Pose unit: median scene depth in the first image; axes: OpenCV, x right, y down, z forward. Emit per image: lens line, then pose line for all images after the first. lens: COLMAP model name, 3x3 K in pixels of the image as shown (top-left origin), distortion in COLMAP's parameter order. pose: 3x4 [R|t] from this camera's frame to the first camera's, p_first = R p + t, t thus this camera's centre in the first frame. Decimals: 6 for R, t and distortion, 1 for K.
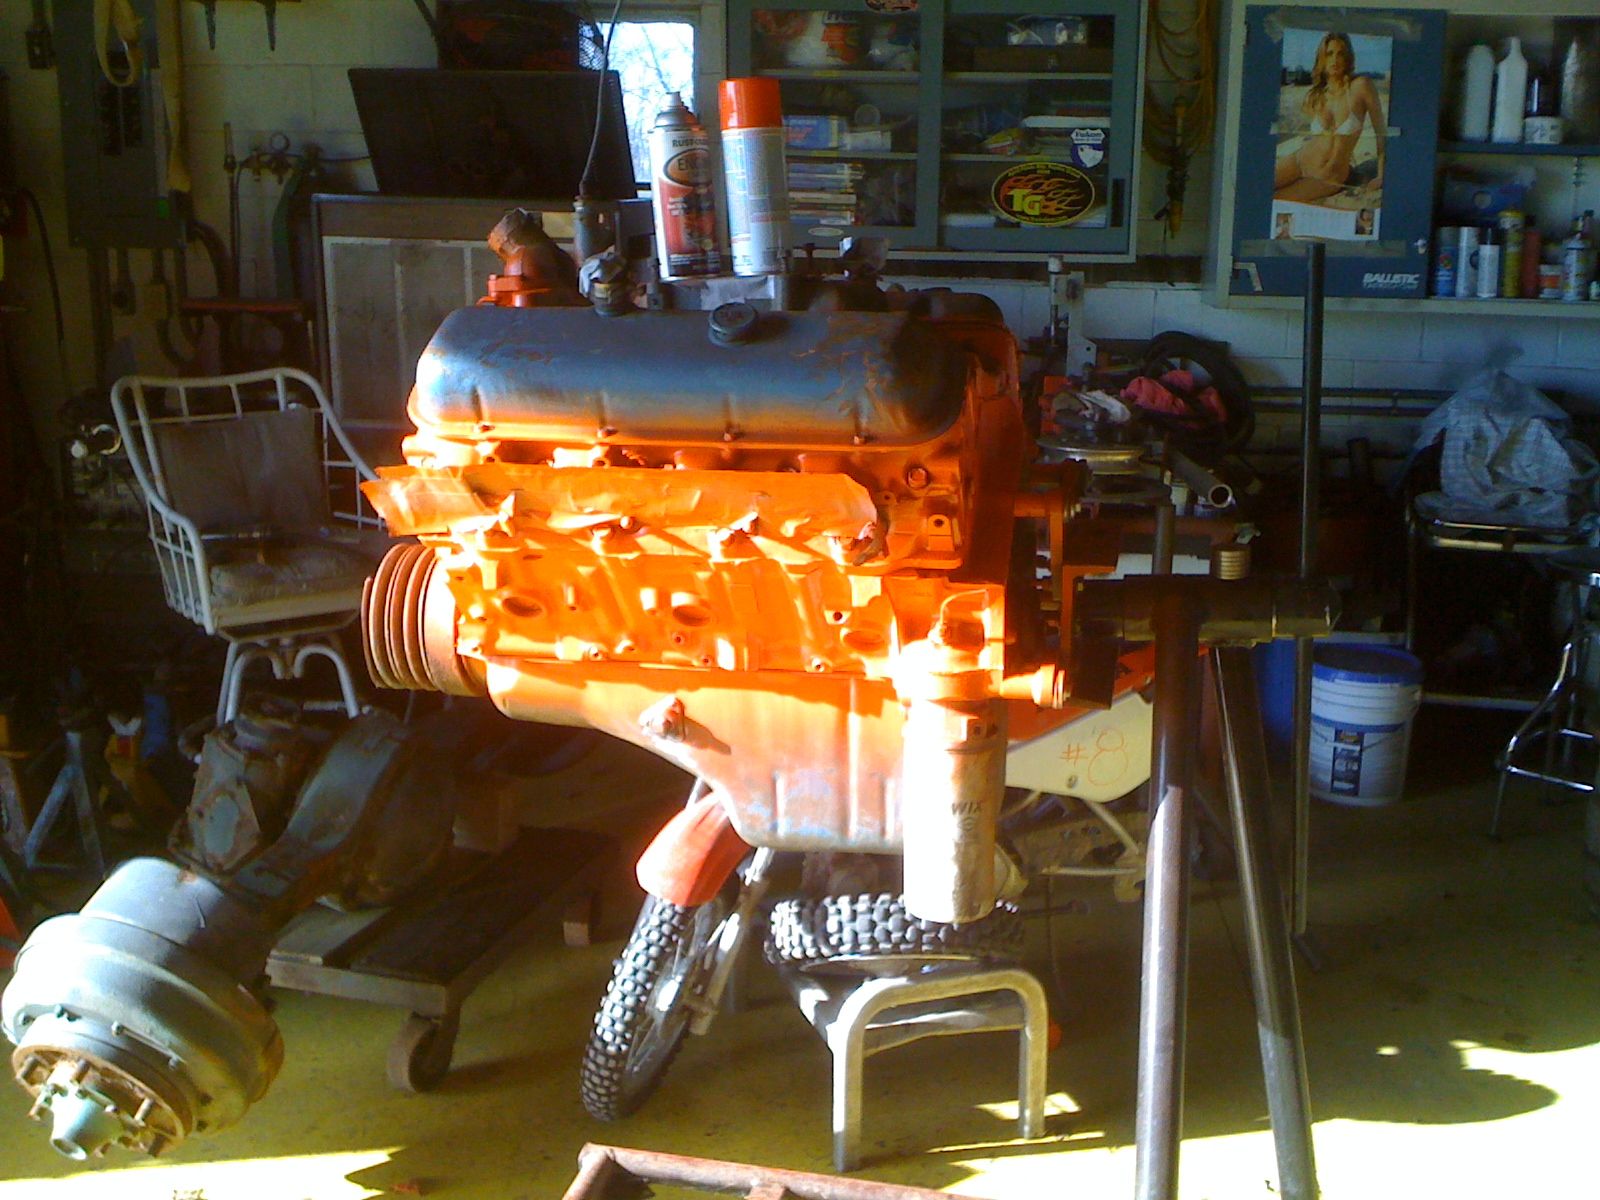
lens RADIAL K [[1750.4, 0, 752.9], [0, 1750.4, 594.9], [0, 0, 1]] dist [0.217604, -0.797655]
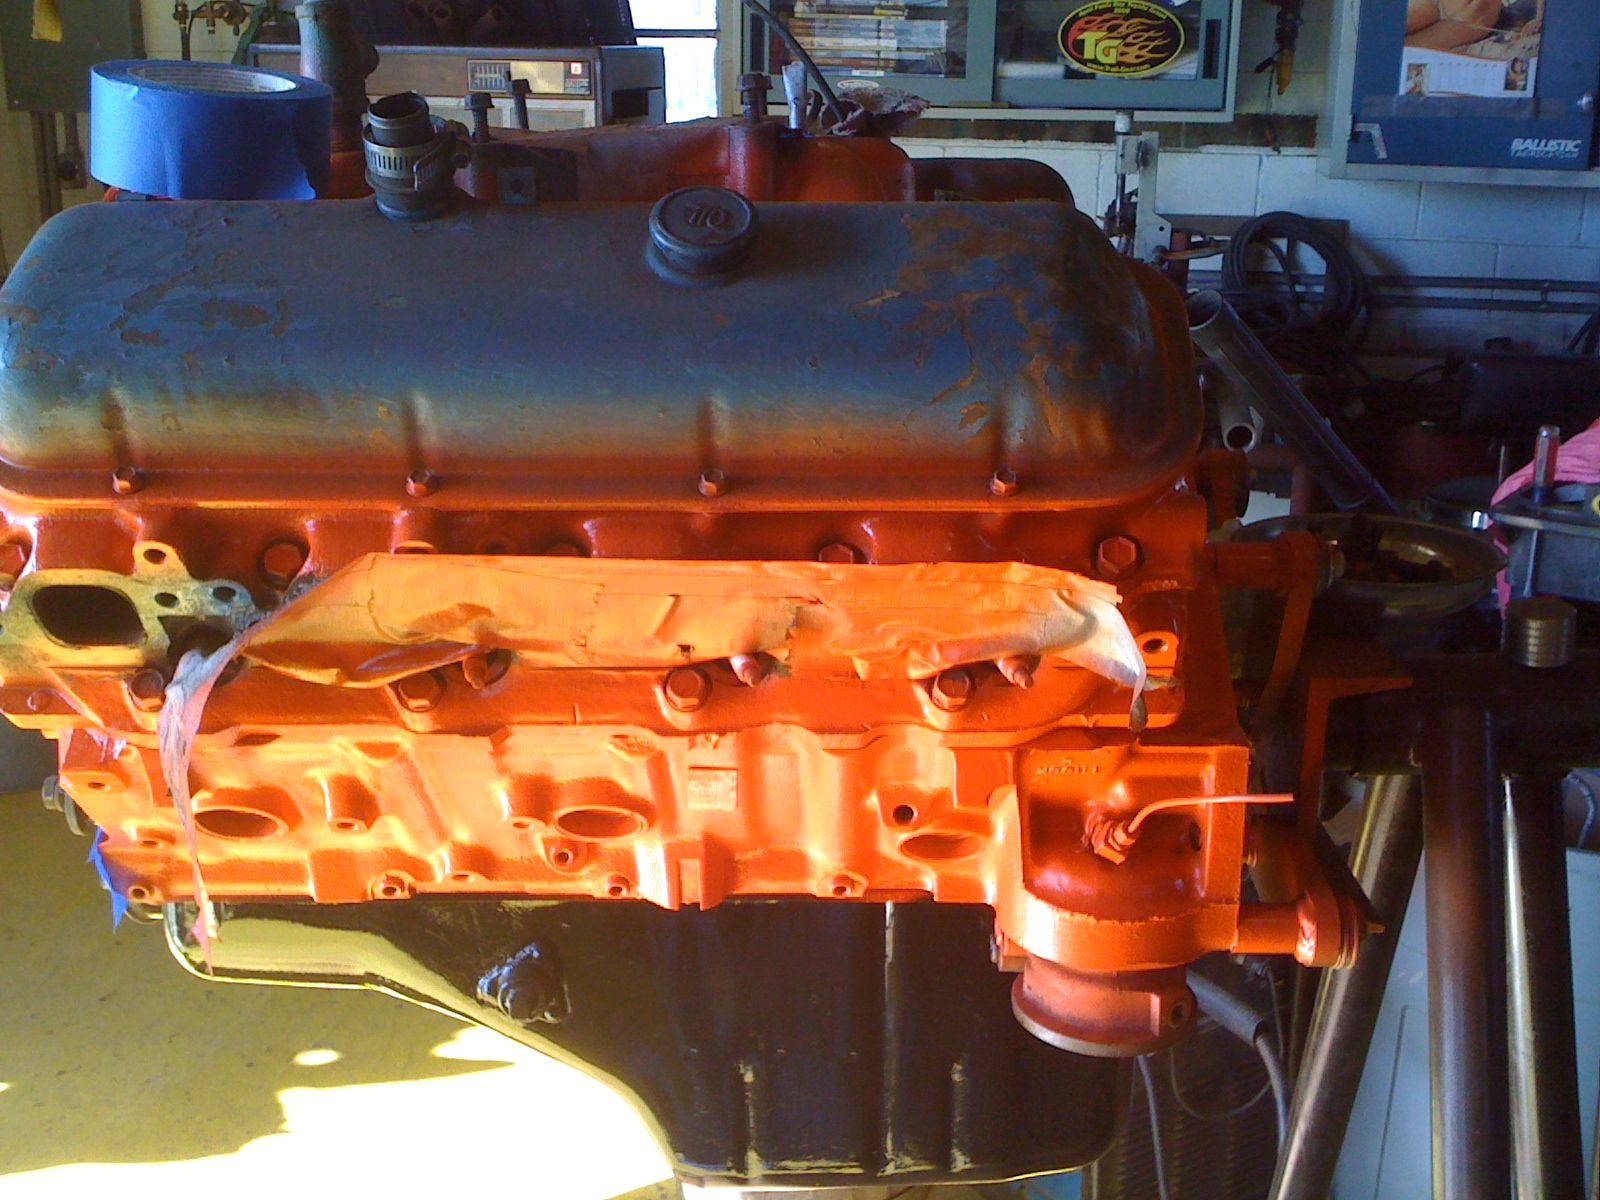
lens RADIAL K [[1769.4, 0, 800.0], [0, 1769.4, 600.0], [0, 0, 1]] dist [-0.017358, -0.058632]
pose [[0.999872, -0.003386, 0.015611, 0.000121], [0.002180, 0.997057, 0.076638, -0.029638], [-0.015824, -0.076594, 0.996937, 0.170843]]
